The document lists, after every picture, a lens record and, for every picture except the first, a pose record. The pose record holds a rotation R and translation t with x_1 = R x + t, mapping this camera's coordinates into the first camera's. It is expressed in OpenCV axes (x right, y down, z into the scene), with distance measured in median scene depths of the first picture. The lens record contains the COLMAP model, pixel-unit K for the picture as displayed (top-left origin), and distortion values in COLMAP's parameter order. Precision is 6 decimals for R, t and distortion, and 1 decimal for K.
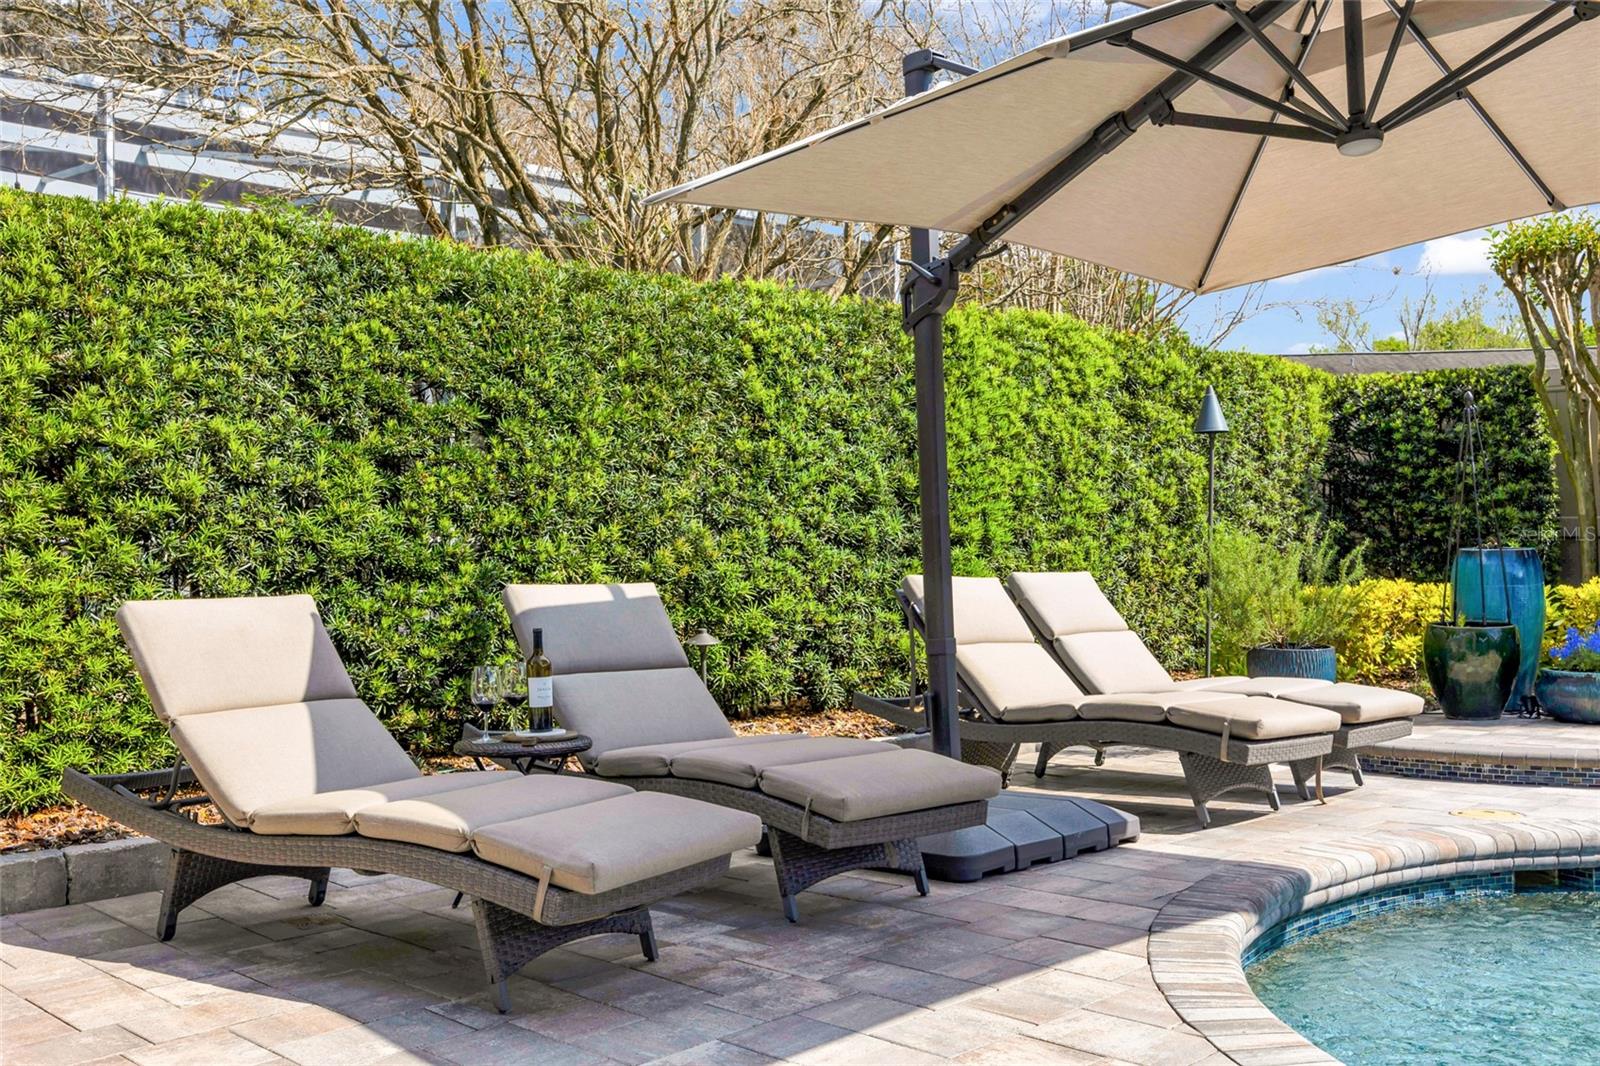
lens RADIAL K [[1564.6, 0, 792.9], [0, 1564.6, 527.7], [0, 0, 1]] dist [0.007746, 0.000000]
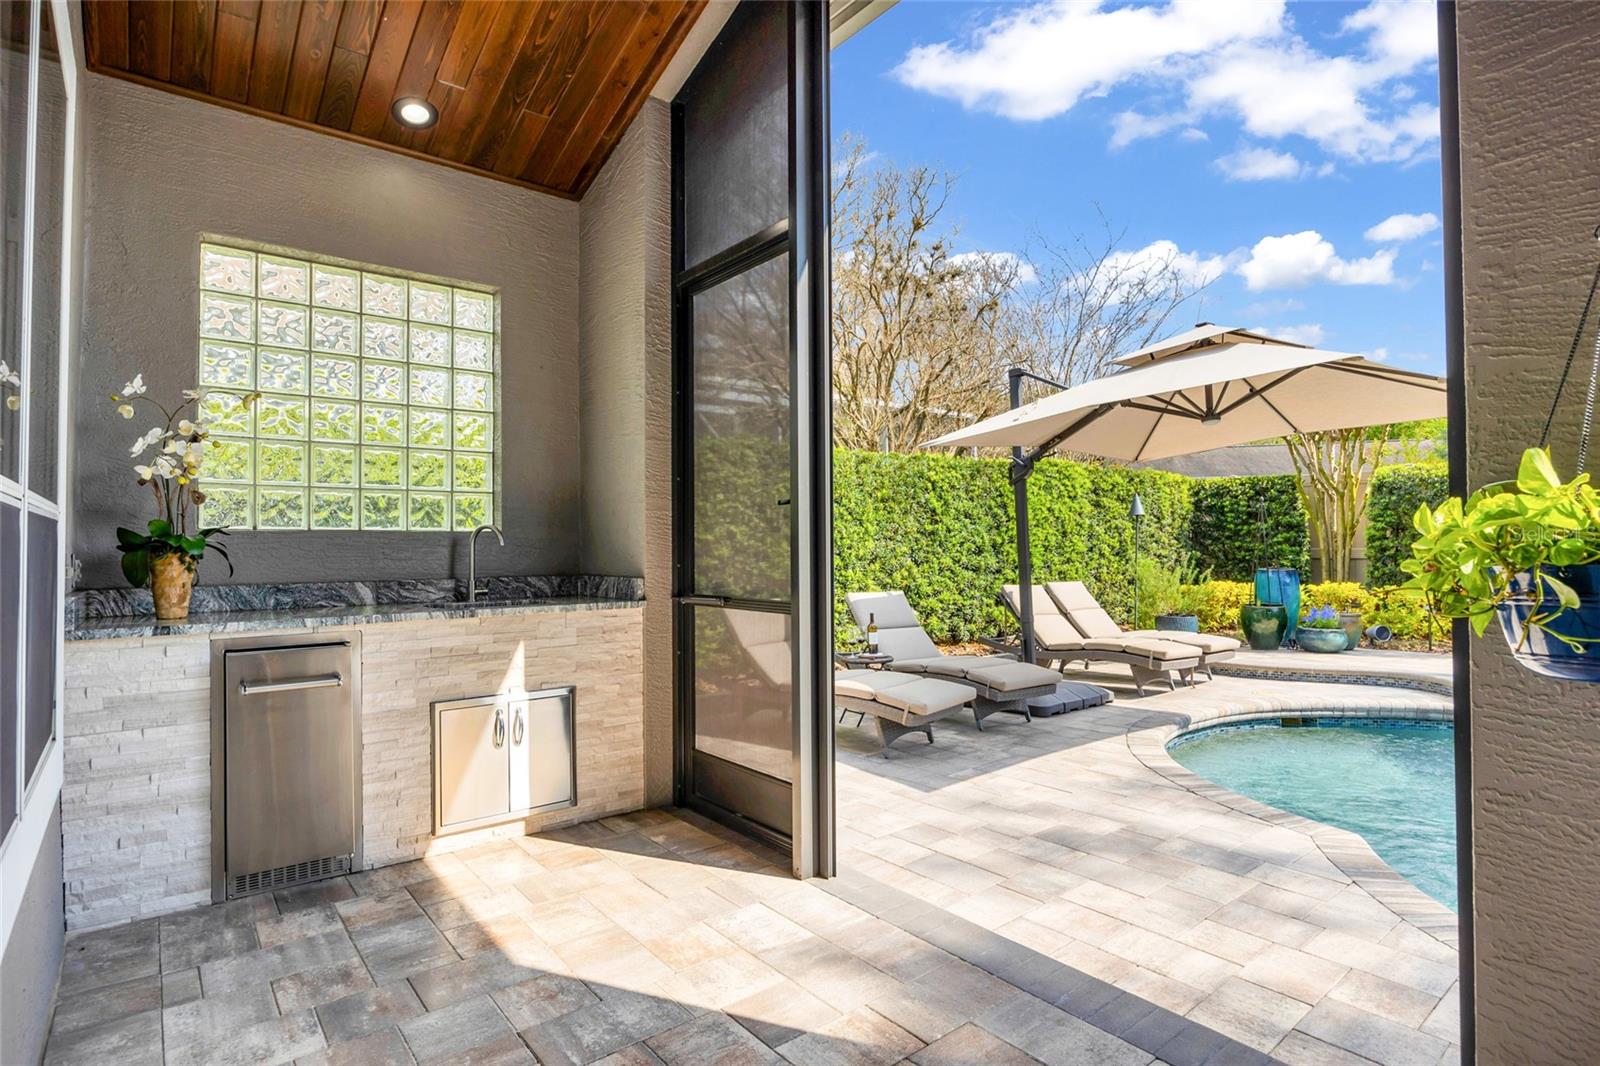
lens RADIAL K [[829.6, 0, 800.7], [0, 829.6, 529.7], [0, 0, 1]] dist [-0.006482, 0.000858]
pose [[0.994318, -0.003312, -0.106398, -0.092431], [0.002224, 0.999944, -0.010339, -0.038766], [0.106426, 0.010044, 0.994270, -0.237436]]
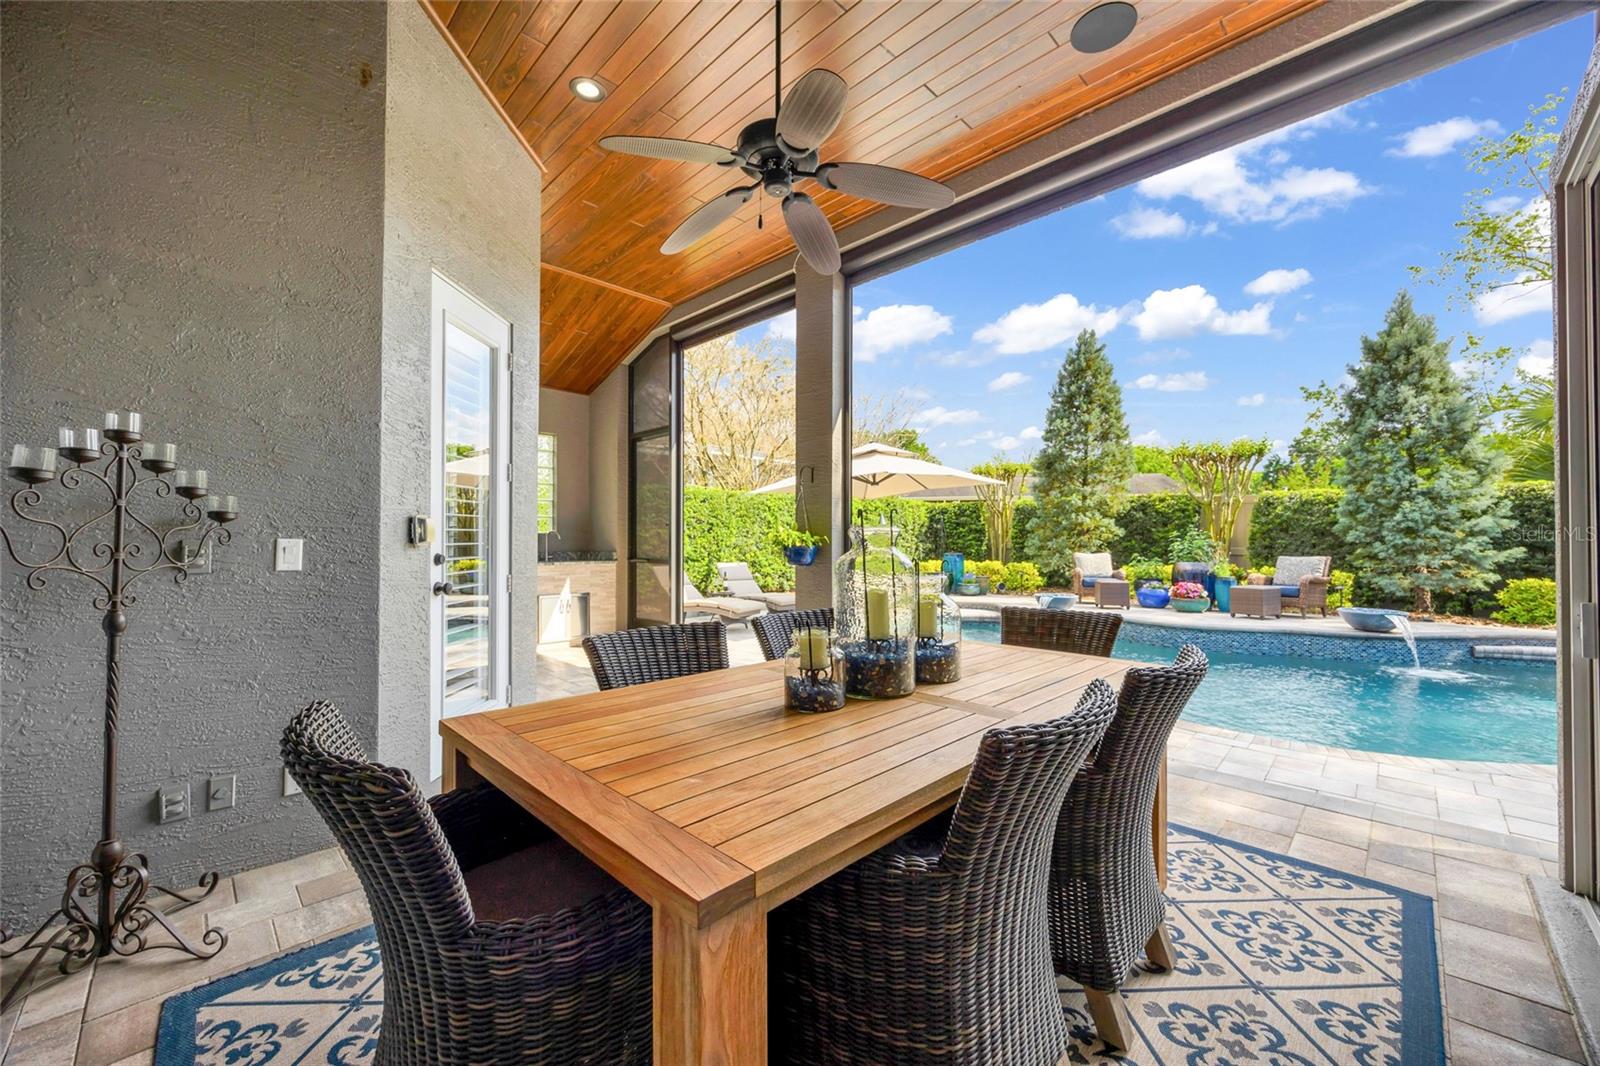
lens RADIAL K [[605.4, 0, 797.2], [0, 605.4, 532.0], [0, 0, 1]] dist [-0.002391, -0.000220]
pose [[0.999954, 0.005358, 0.007895, 0.045521], [-0.005330, 0.999979, -0.003660, -0.044783], [-0.007915, 0.003618, 0.999962, -0.735355]]
